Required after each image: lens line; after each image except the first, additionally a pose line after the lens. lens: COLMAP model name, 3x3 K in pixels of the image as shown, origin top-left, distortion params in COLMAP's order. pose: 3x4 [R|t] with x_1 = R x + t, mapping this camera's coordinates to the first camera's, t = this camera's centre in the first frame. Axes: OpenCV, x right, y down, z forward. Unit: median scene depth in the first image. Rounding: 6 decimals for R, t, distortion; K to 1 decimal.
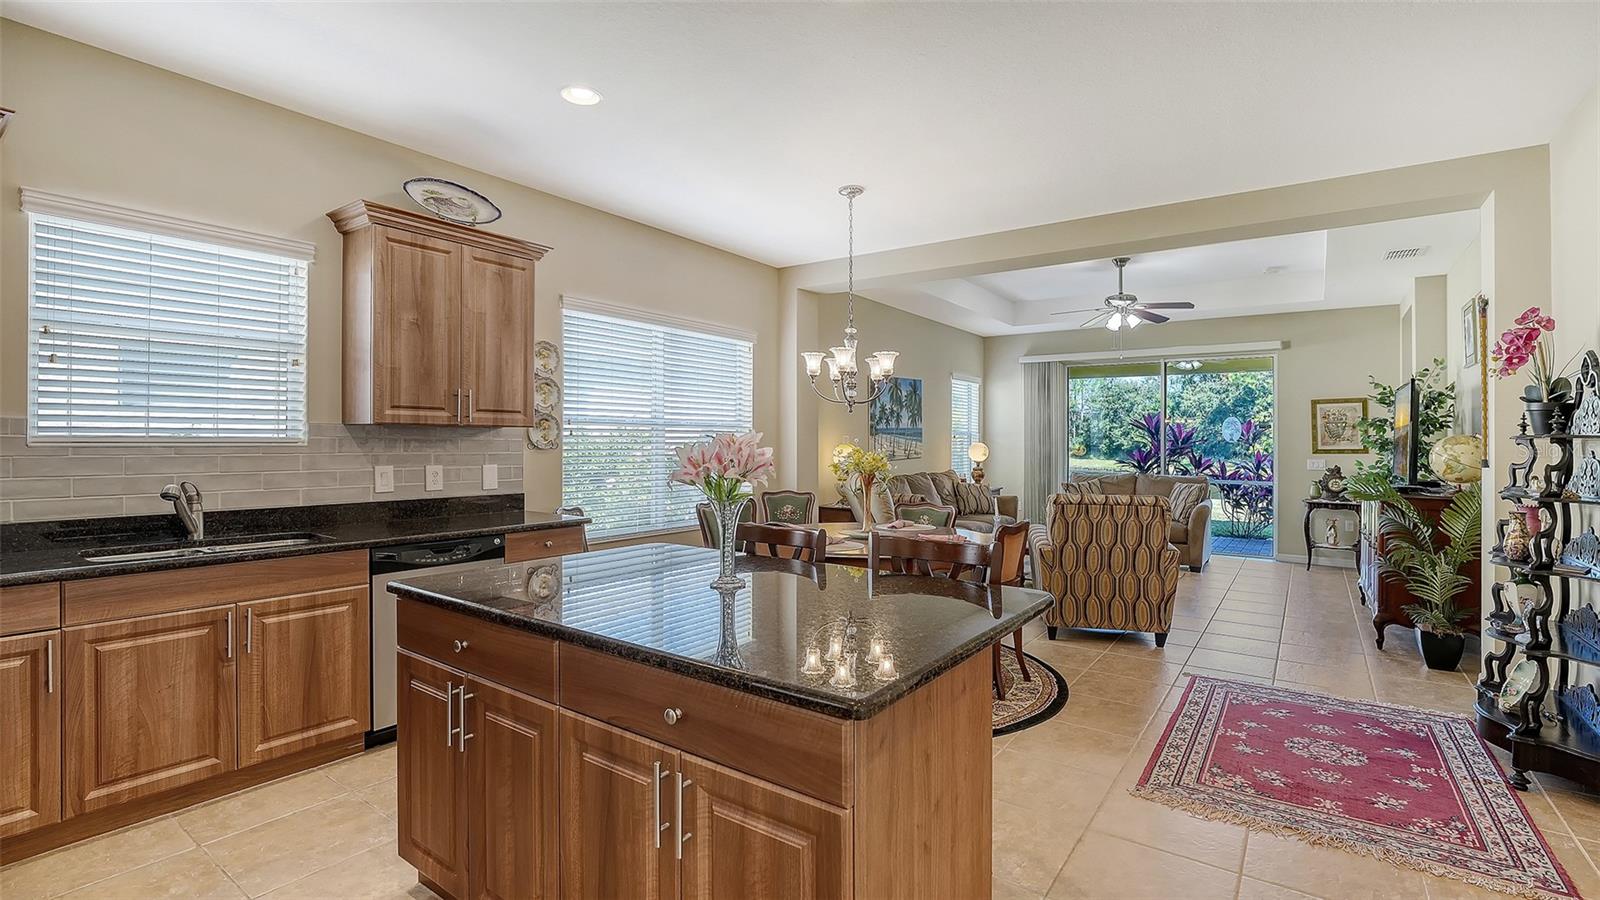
lens RADIAL K [[710.2, 0, 804.2], [0, 710.2, 442.7], [0, 0, 1]] dist [-0.019399, -0.000118]
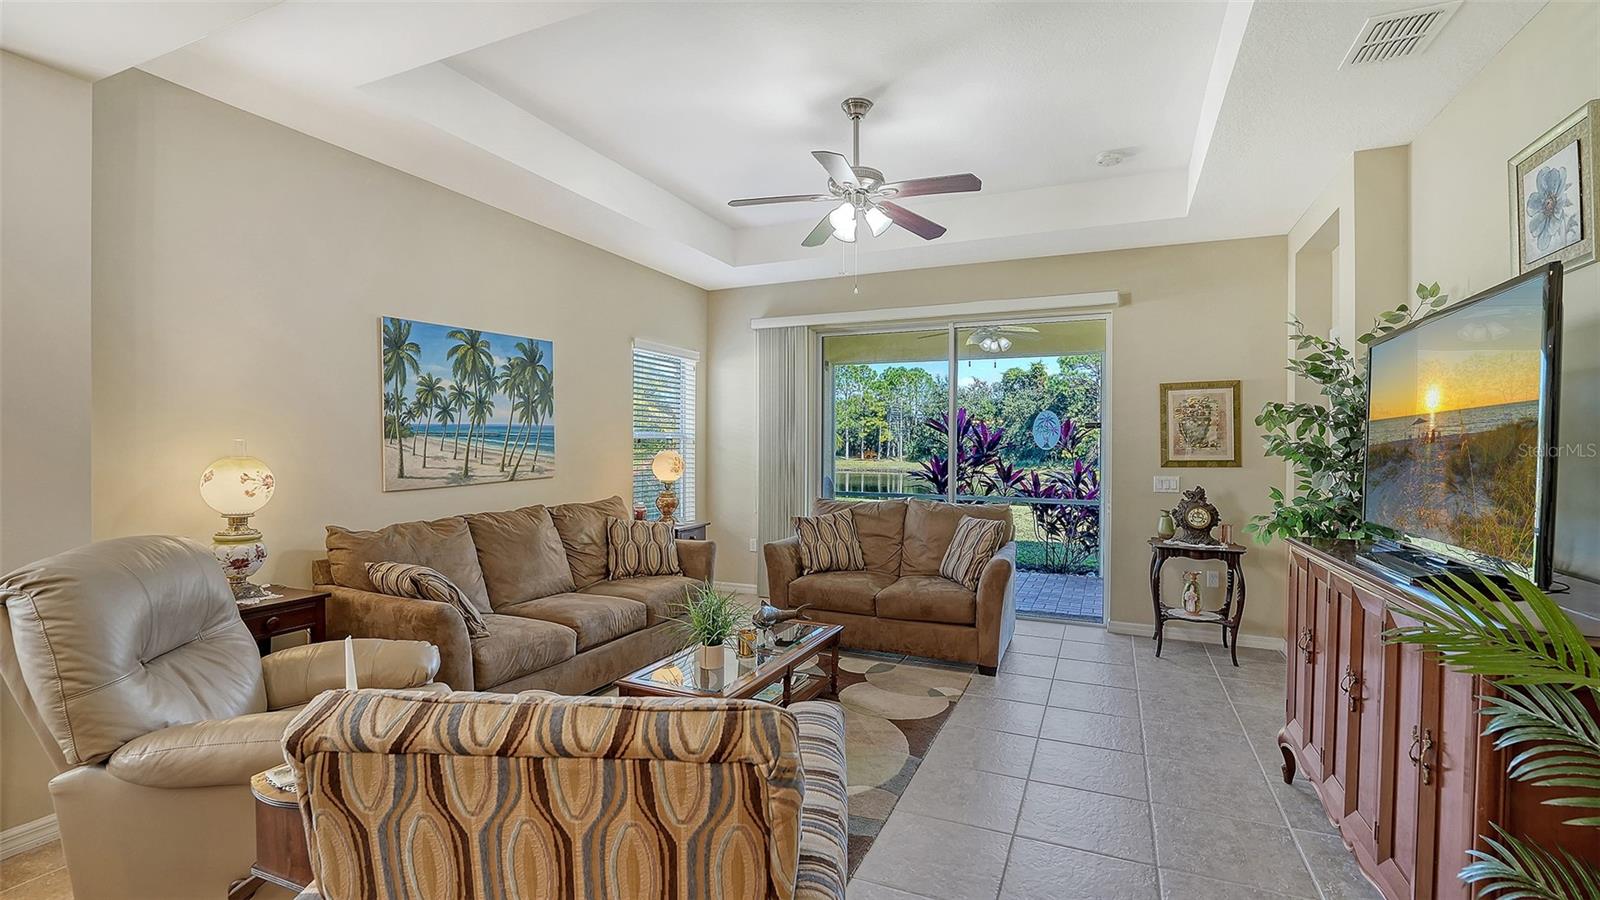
lens RADIAL K [[694.7, 0, 797.5], [0, 694.7, 462.0], [0, 0, 1]] dist [-0.019830, 0.000120]
pose [[0.980062, -0.005545, 0.198613, 0.460154], [0.001244, 0.999762, 0.021768, -0.006179], [-0.198687, -0.021087, 0.979836, 0.759706]]
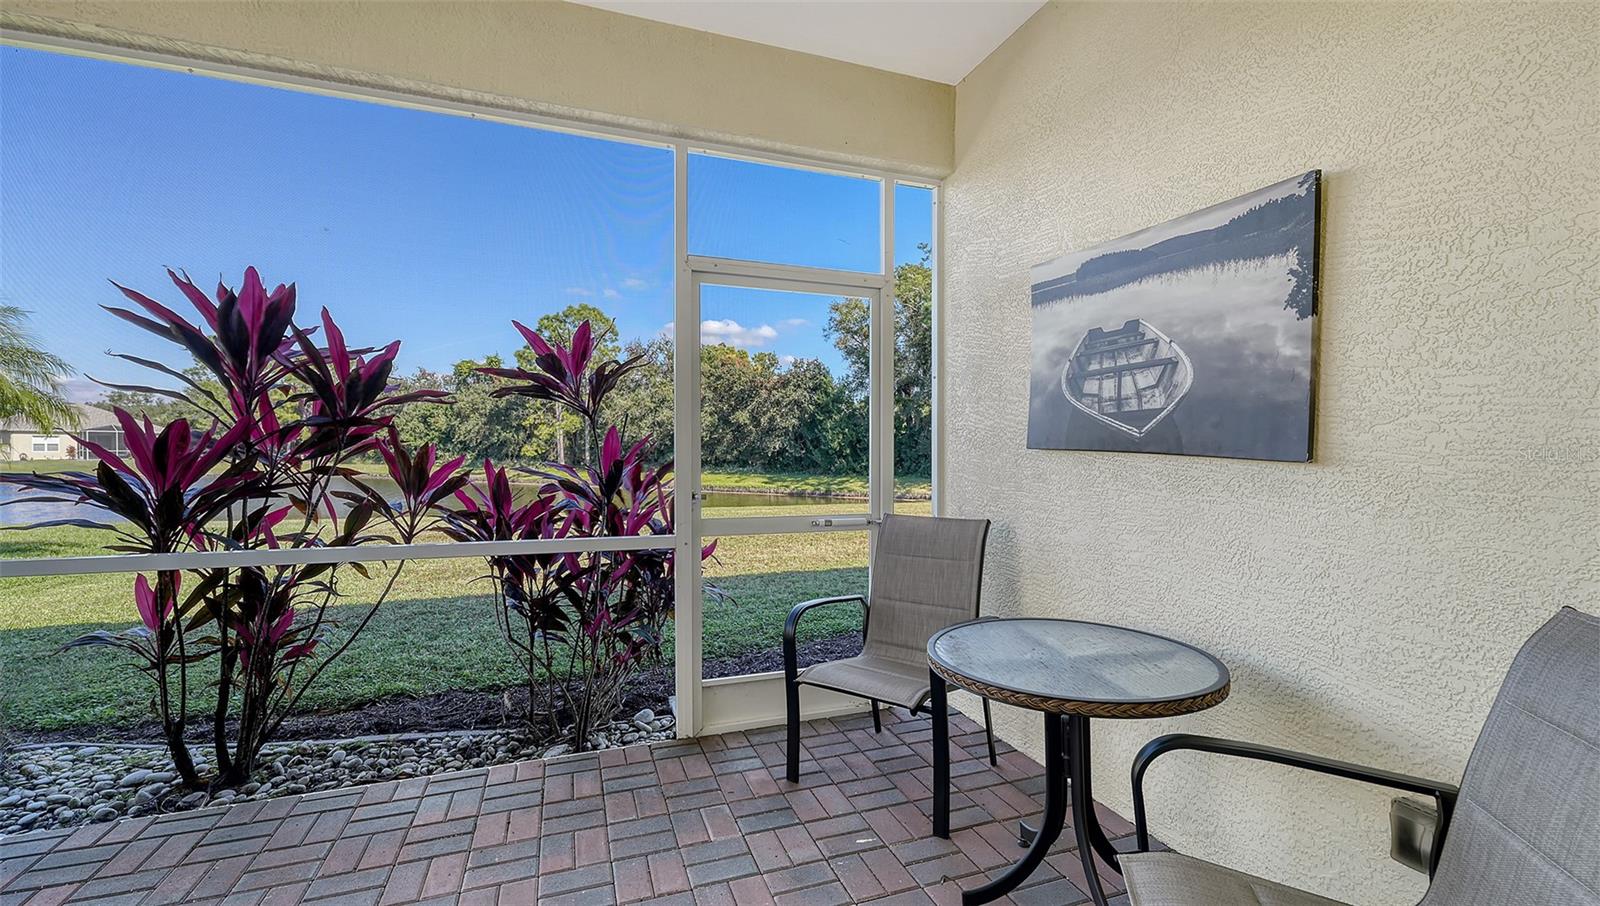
lens RADIAL K [[652.5, 0, 787.9], [0, 652.5, 456.2], [0, 0, 1]] dist [0.001055, 0.000208]
pose [[0.576816, -0.012396, 0.816780, 1.091677], [0.000931, 0.999894, 0.014517, 0.044251], [-0.816874, -0.007613, 0.576766, 1.844260]]
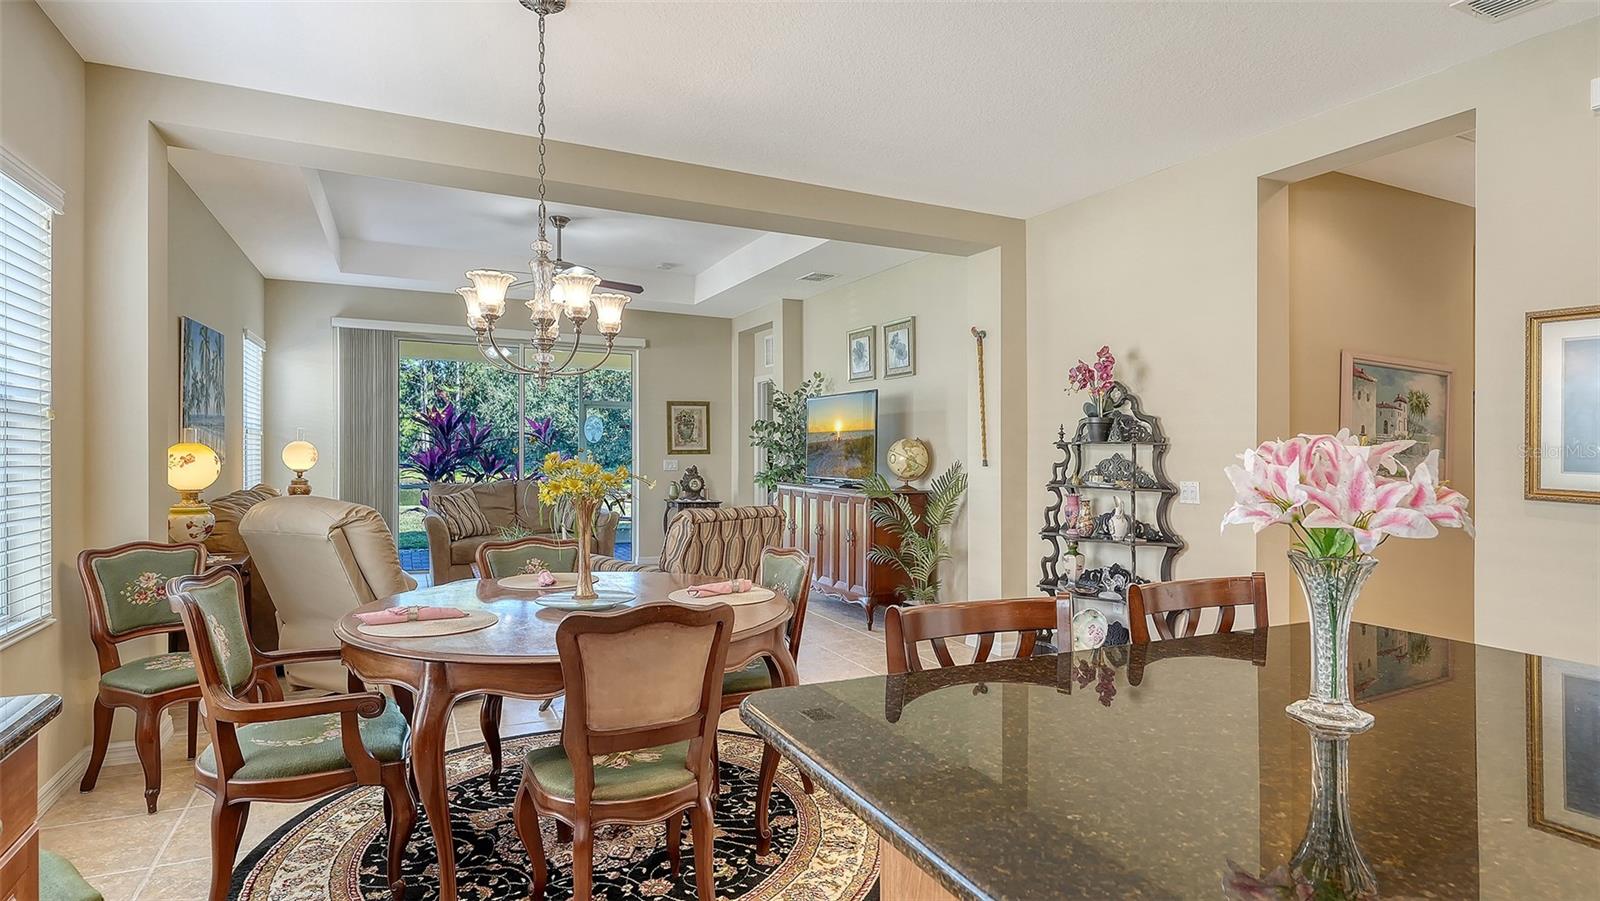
lens RADIAL K [[812.0, 0, 800.0], [0, 812.0, 450.5], [0, 0, 1]] dist [0.024848, 0.000068]
pose [[0.474862, -0.003333, 0.880054, -0.373844], [-0.007462, 0.999942, 0.007813, -0.000960], [-0.880029, -0.010277, 0.474809, 0.474859]]
